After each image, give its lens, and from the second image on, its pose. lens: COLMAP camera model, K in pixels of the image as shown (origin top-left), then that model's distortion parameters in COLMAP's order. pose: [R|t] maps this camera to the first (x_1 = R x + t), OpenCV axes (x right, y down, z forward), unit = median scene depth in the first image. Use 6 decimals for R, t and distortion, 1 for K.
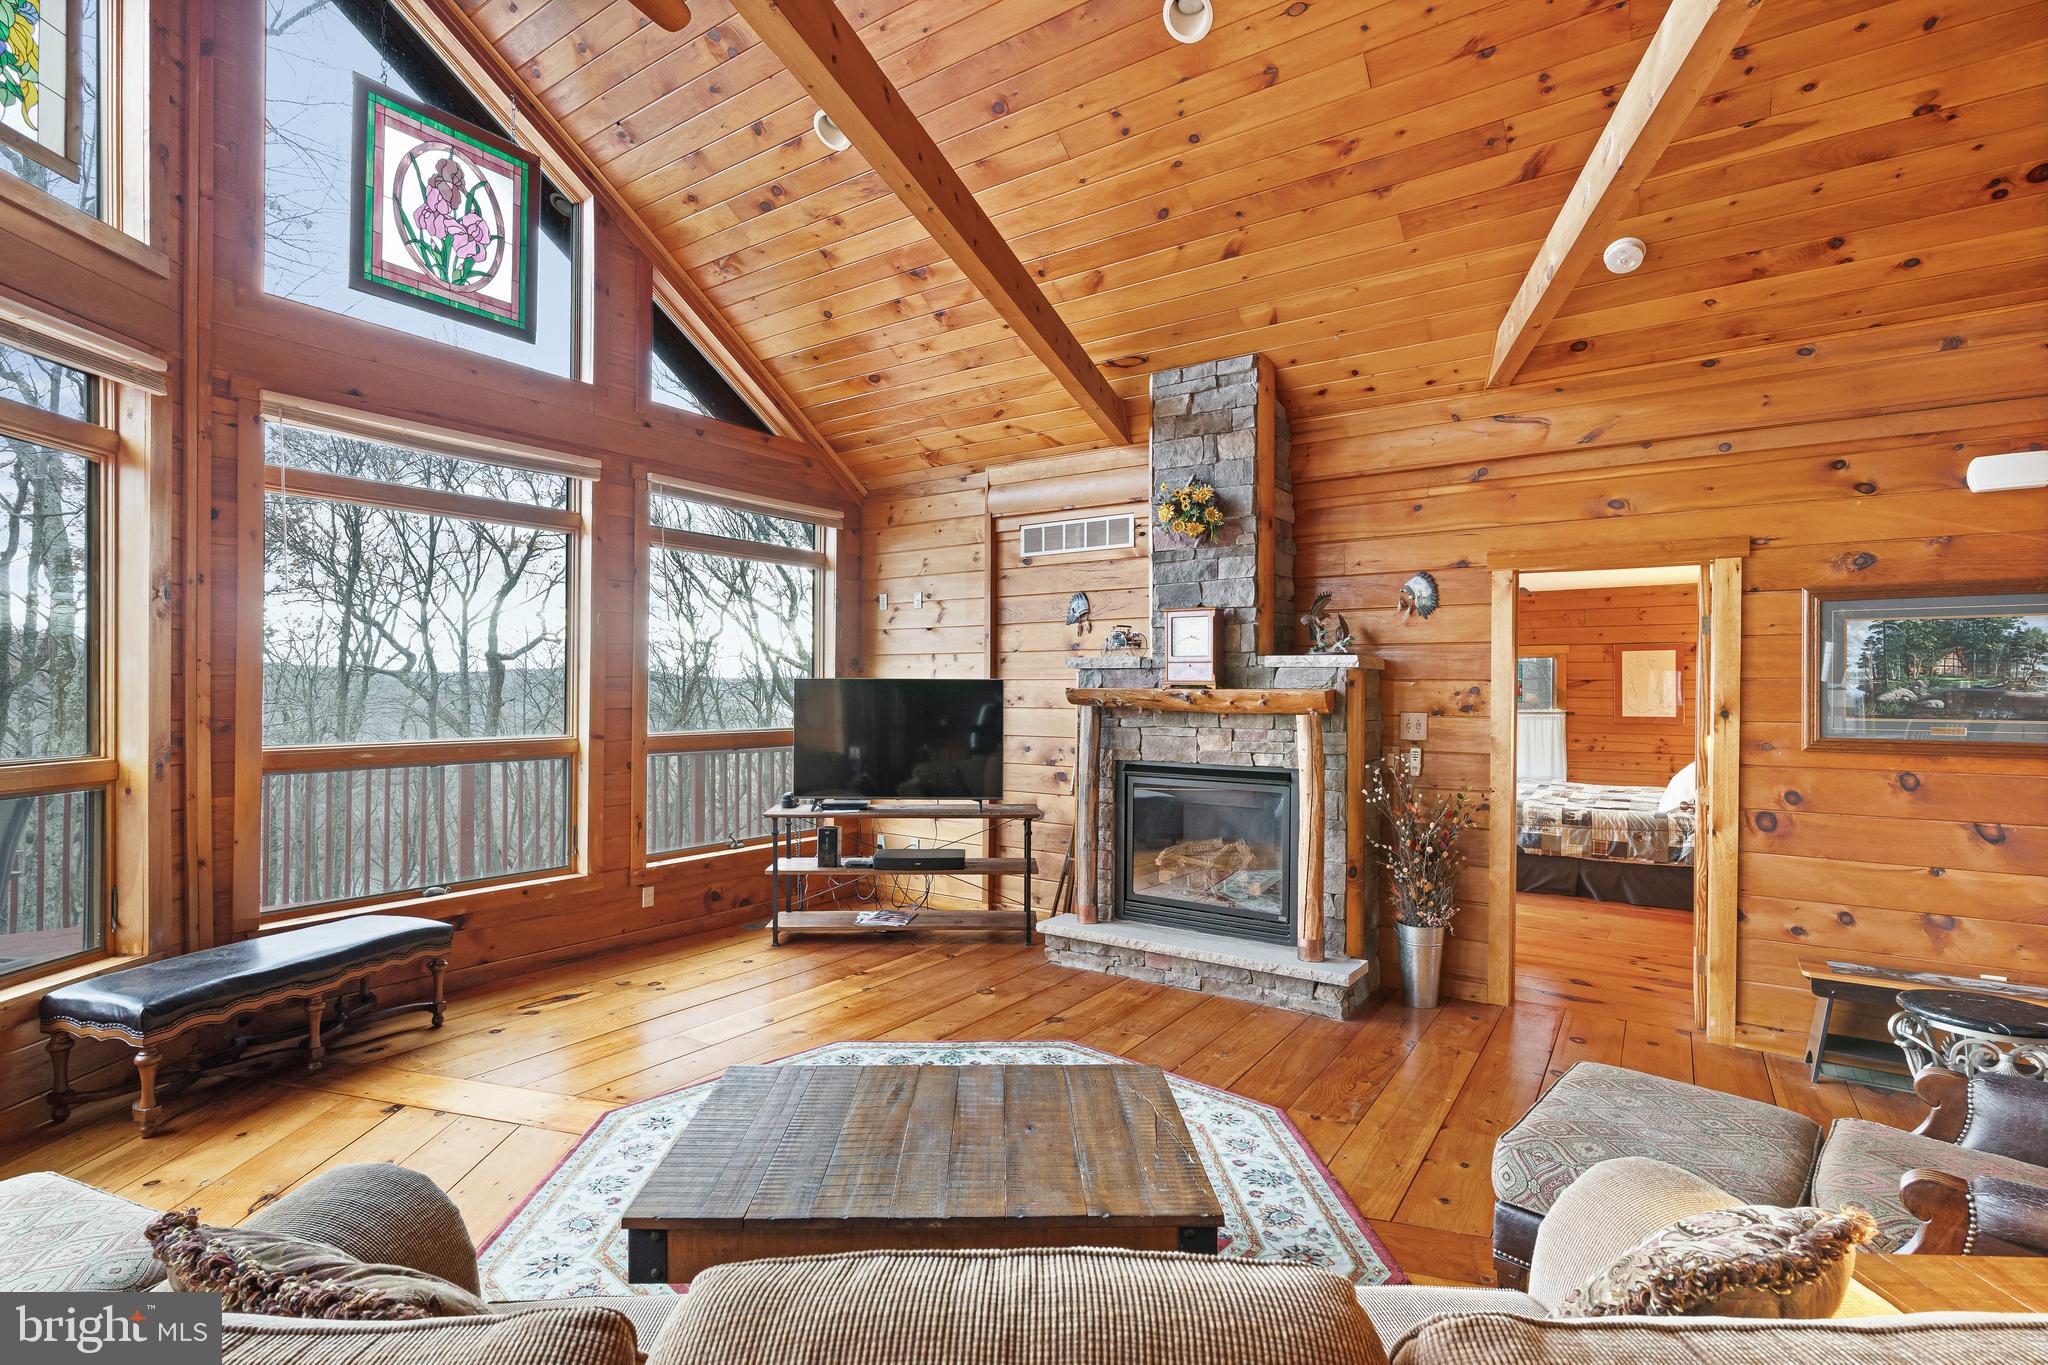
lens RADIAL K [[985.1, 0, 984.8], [0, 985.1, 689.5], [0, 0, 1]] dist [-0.001355, -0.000736]
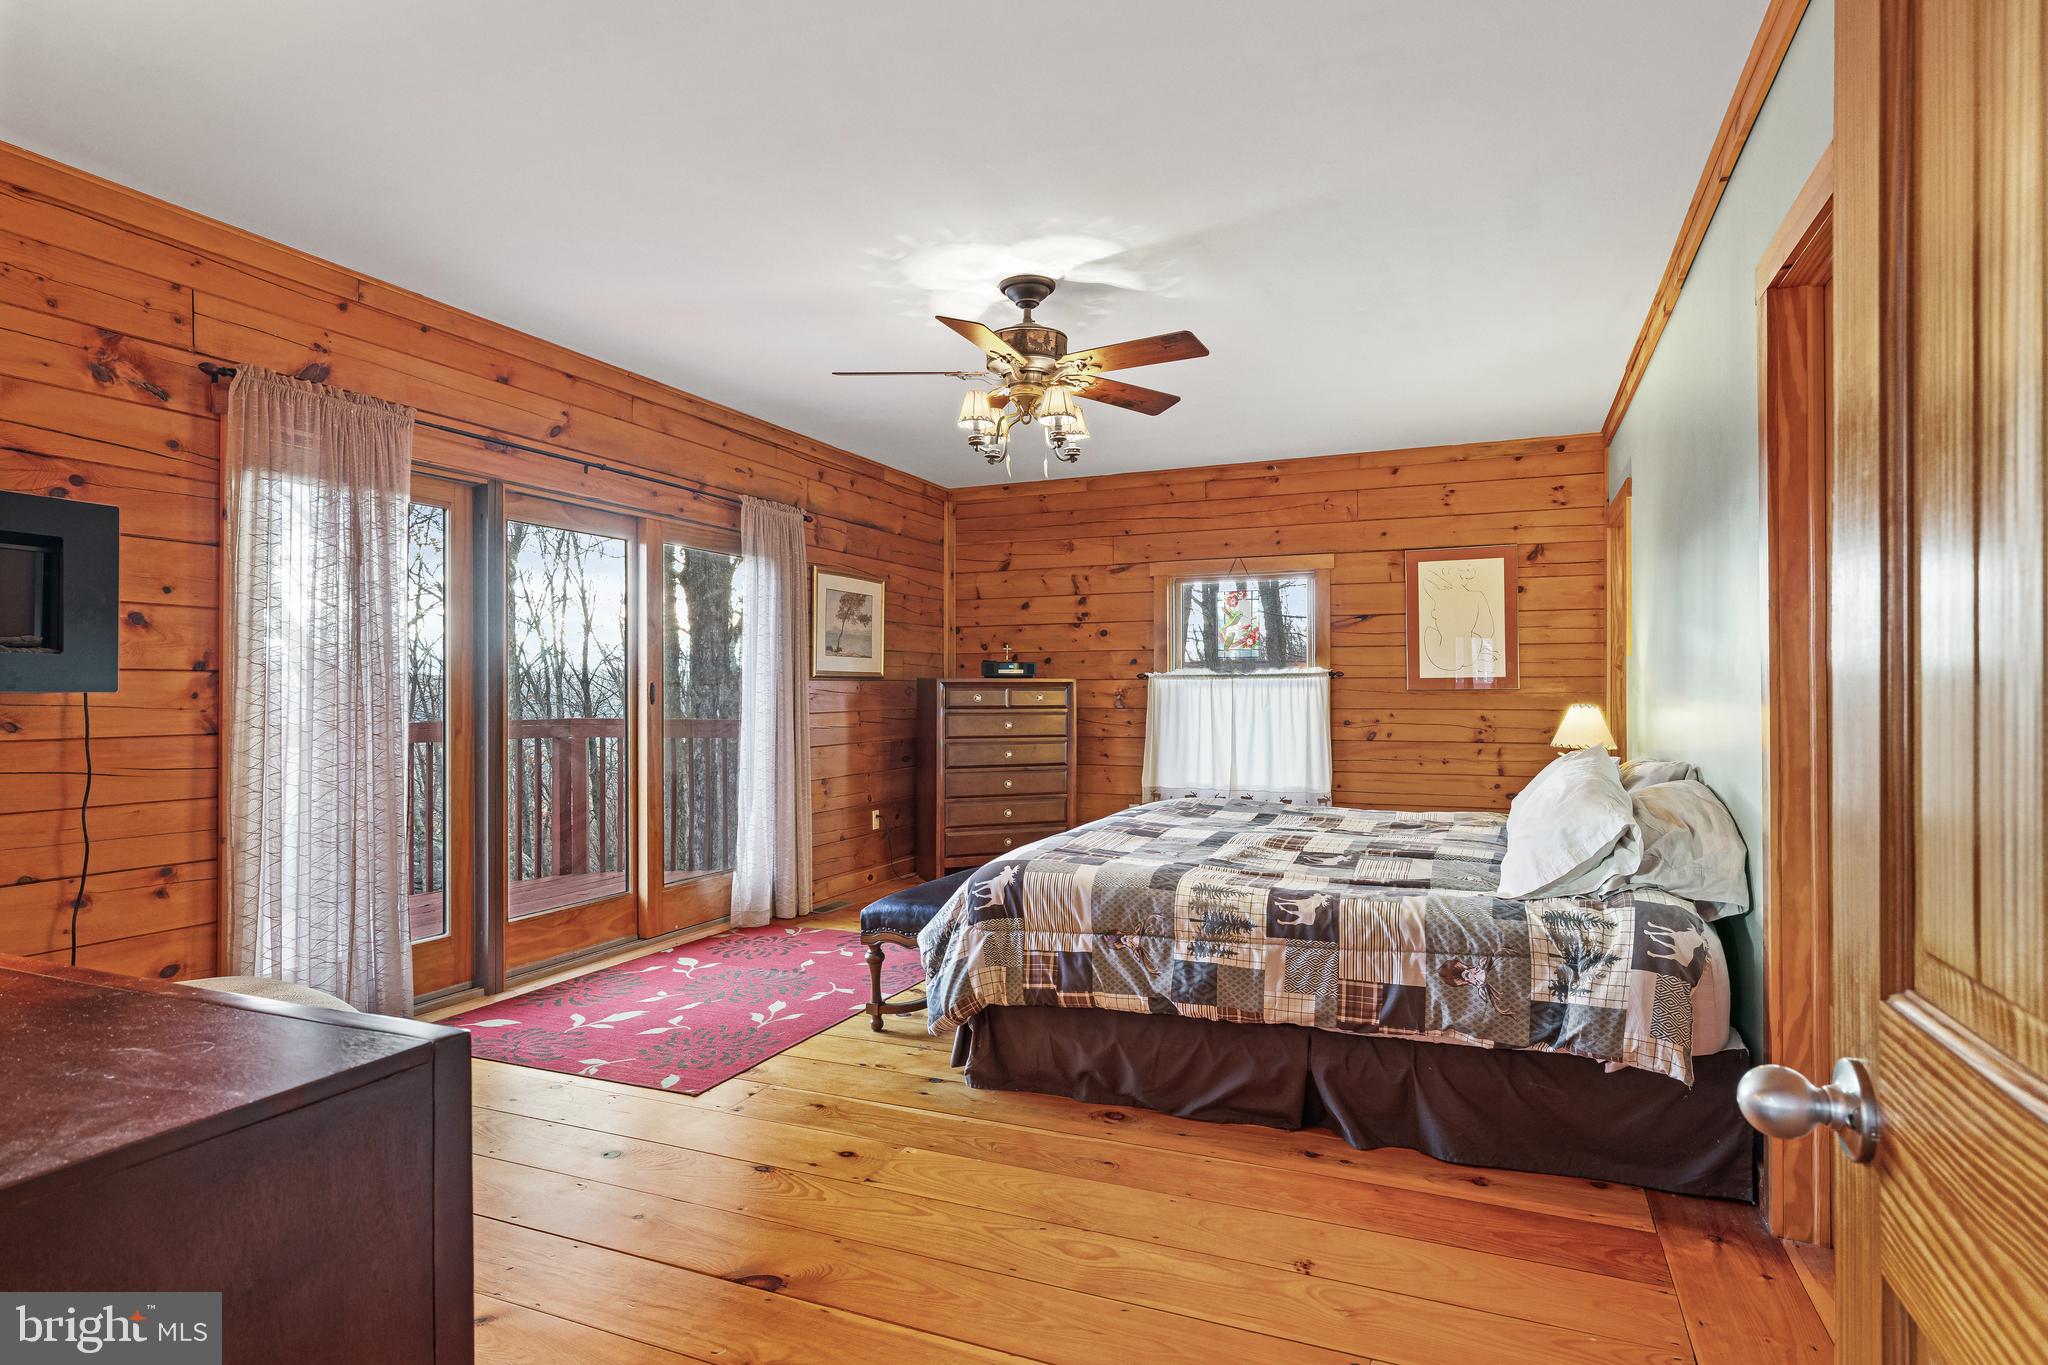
lens RADIAL K [[1120.2, 0, 1008.5], [0, 1120.2, 687.3], [0, 0, 1]] dist [-0.002926, 0.000596]
pose [[0.976343, -0.008263, 0.216071, 0.688789], [0.008079, 0.999966, 0.001738, 0.072573], [-0.216078, 0.000049, 0.976376, 1.048373]]
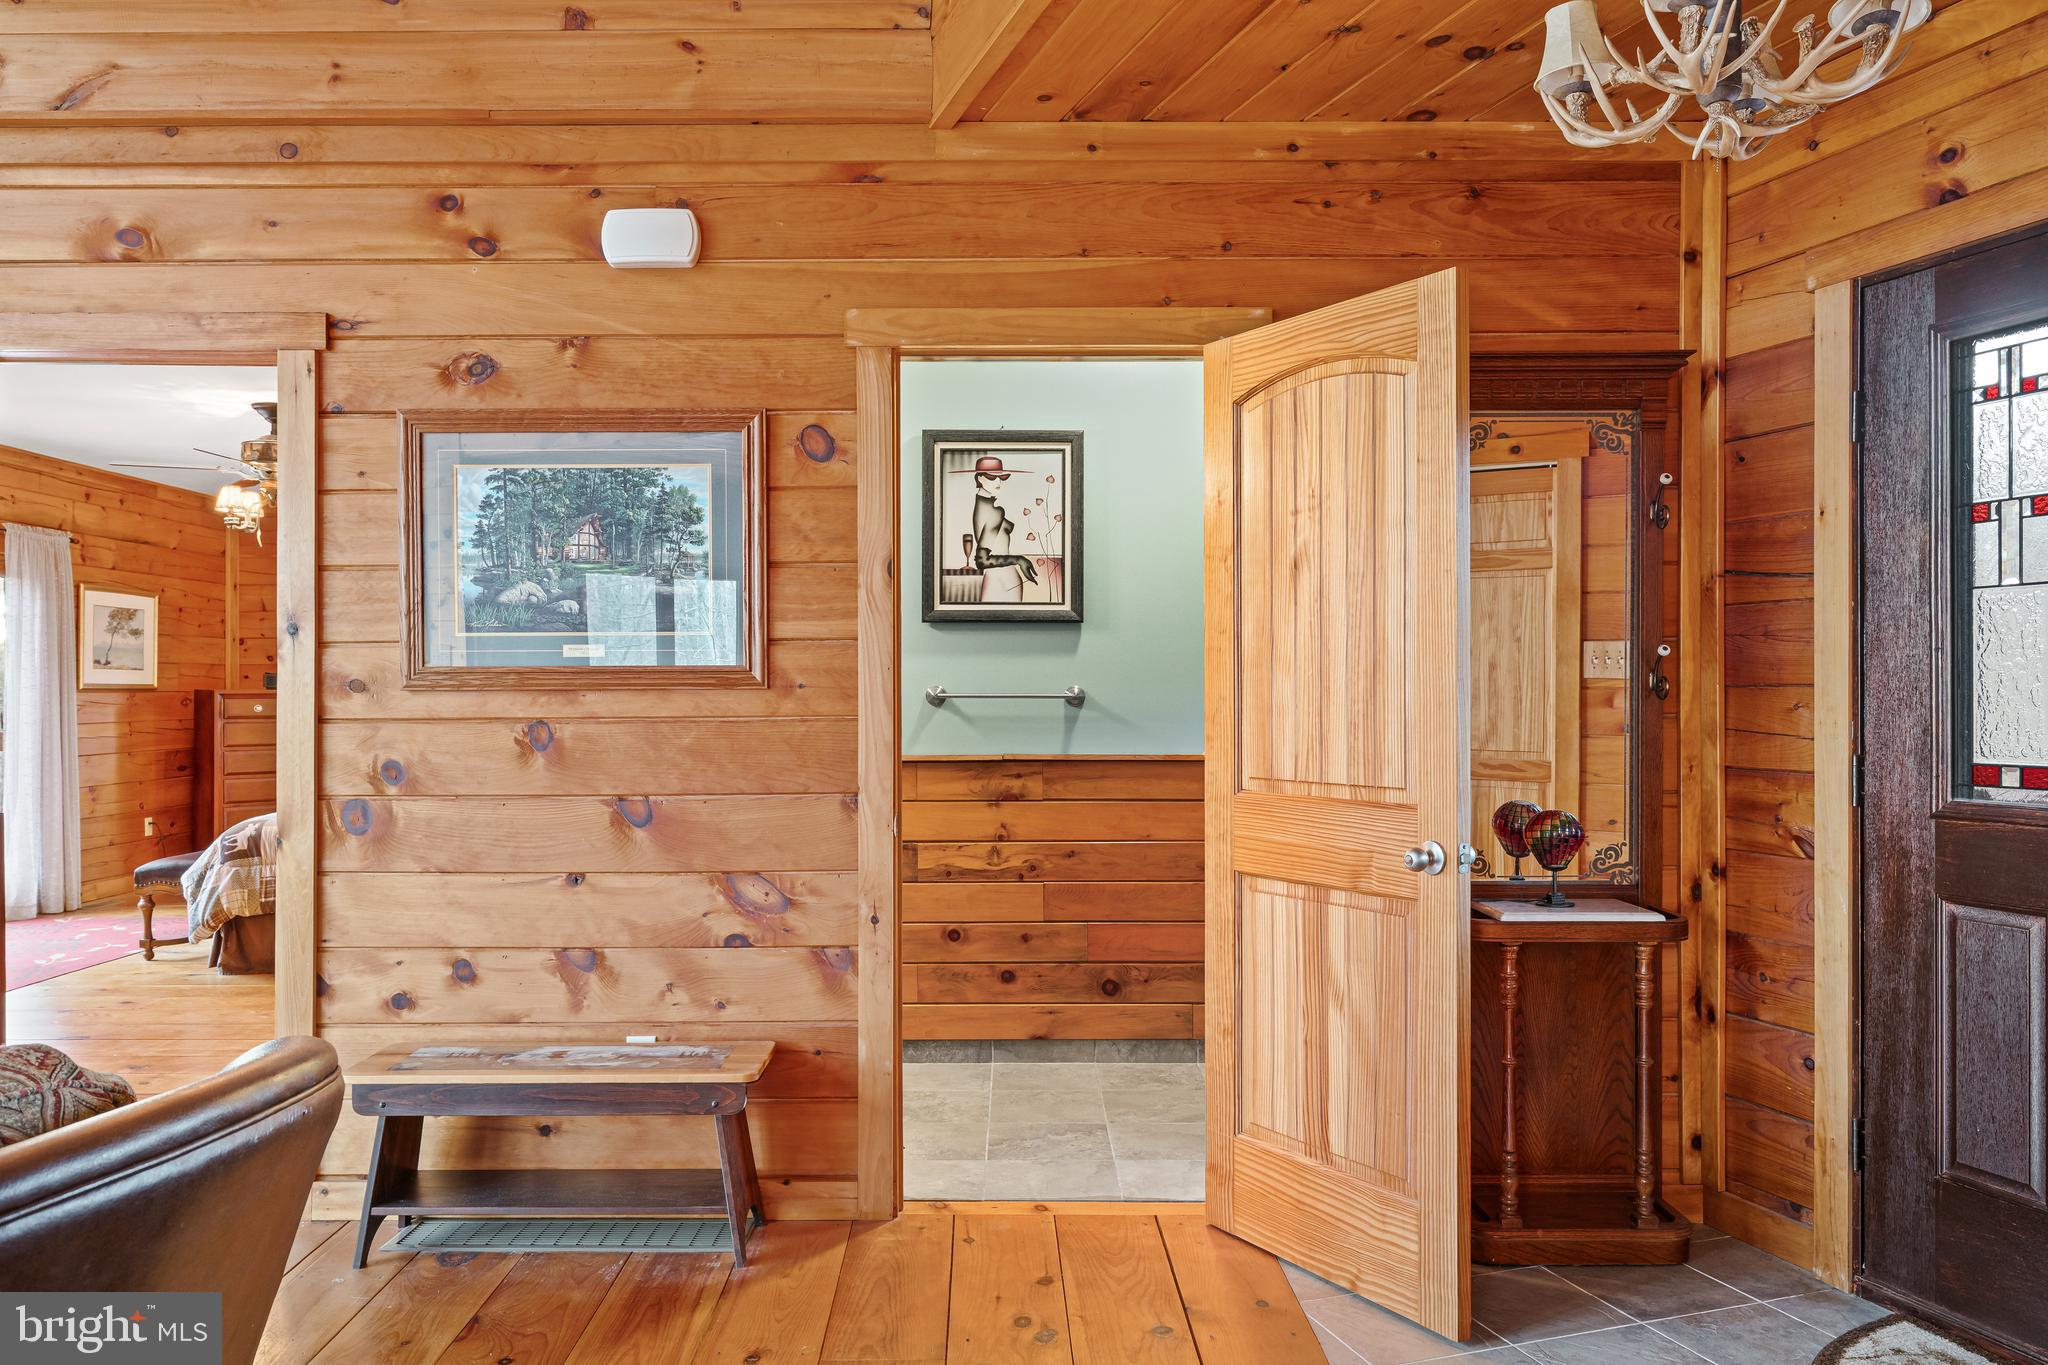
lens RADIAL K [[1515.0, 0, 1025.9], [0, 1515.0, 692.0], [0, 0, 1]] dist [0.006839, -0.005099]
pose [[0.812200, -0.010678, 0.583281, 0.593309], [0.007913, 0.999942, 0.007287, 0.058083], [-0.583325, -0.001303, 0.812238, 0.058550]]
